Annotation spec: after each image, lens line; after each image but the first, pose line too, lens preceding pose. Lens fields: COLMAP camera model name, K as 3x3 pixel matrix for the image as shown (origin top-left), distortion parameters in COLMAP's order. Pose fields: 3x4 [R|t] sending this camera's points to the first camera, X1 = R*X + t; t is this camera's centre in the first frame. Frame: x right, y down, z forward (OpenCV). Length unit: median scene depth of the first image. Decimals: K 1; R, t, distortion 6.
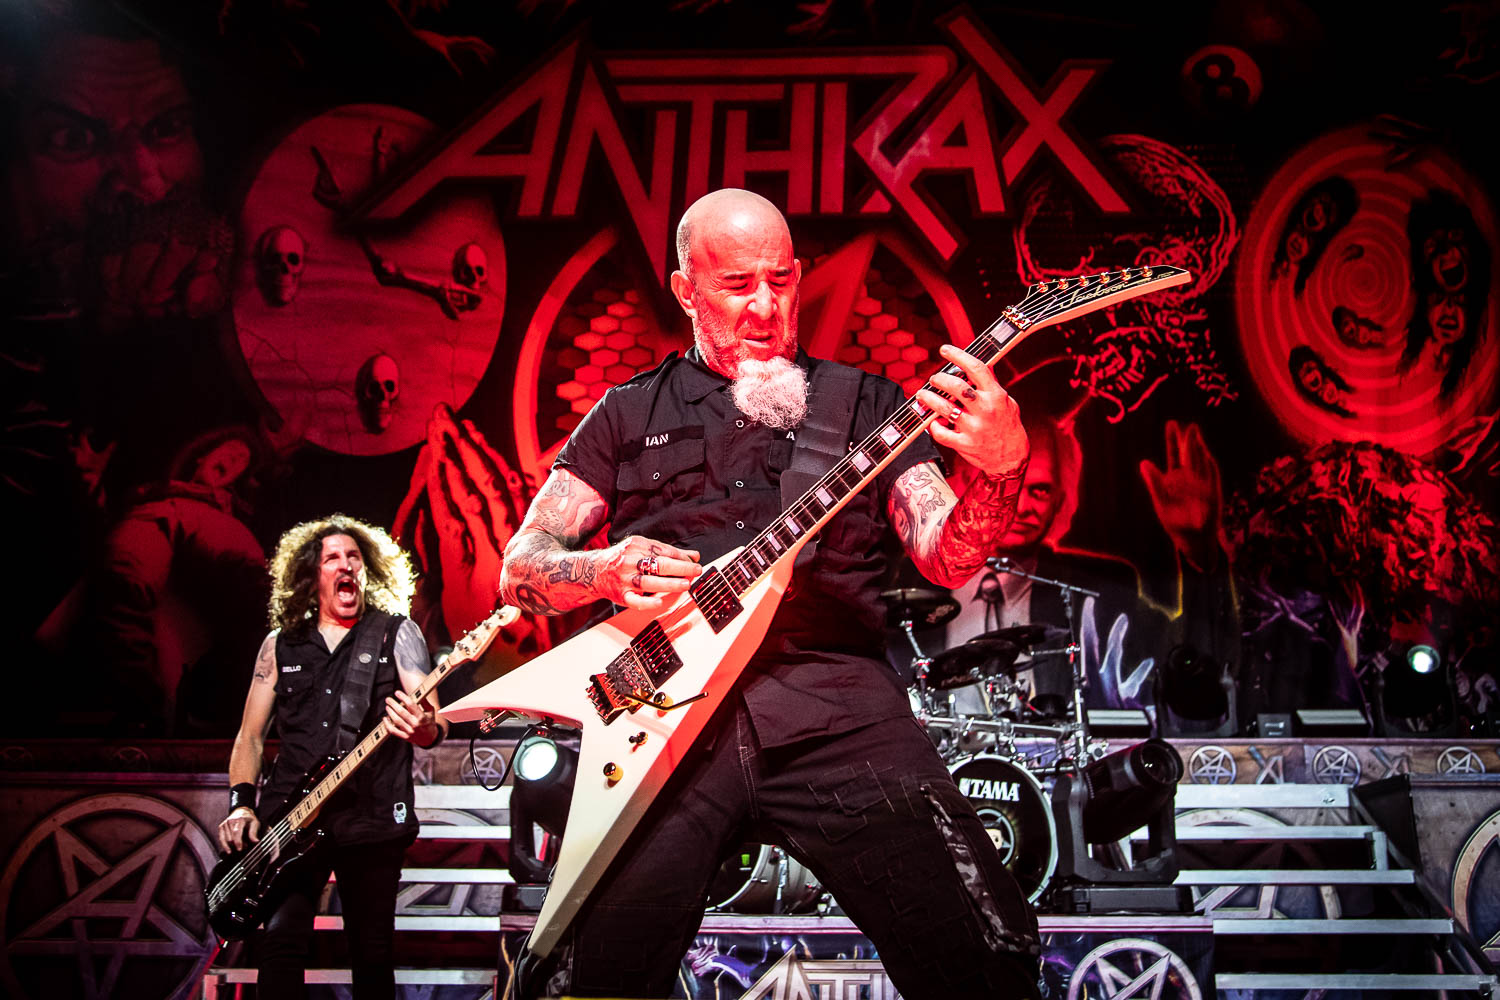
lens RADIAL K [[1605.0, 0, 691.4], [0, 1605.0, 487.1], [0, 0, 1]] dist [-0.014886, 0.000000]
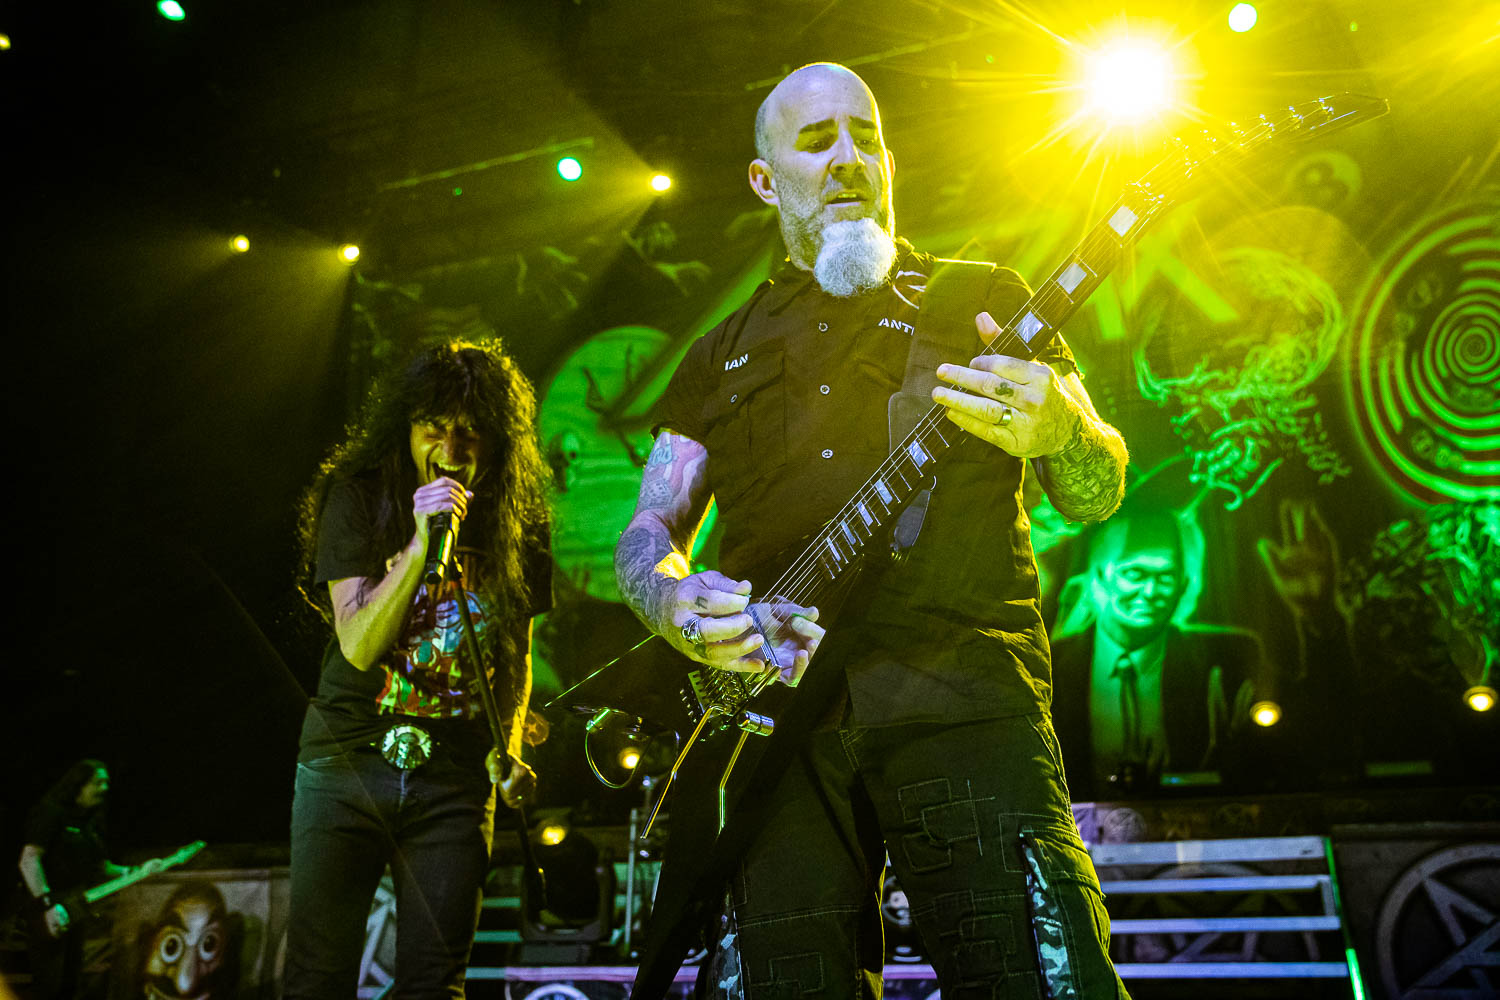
lens RADIAL K [[1361.5, 0, 745.0], [0, 1361.5, 532.9], [0, 0, 1]] dist [0.018819, 0.000000]
pose [[0.943095, -0.111032, -0.313439, 0.234245], [0.099794, 0.993663, -0.051727, -0.007969], [0.317196, 0.017504, 0.948198, -0.011472]]
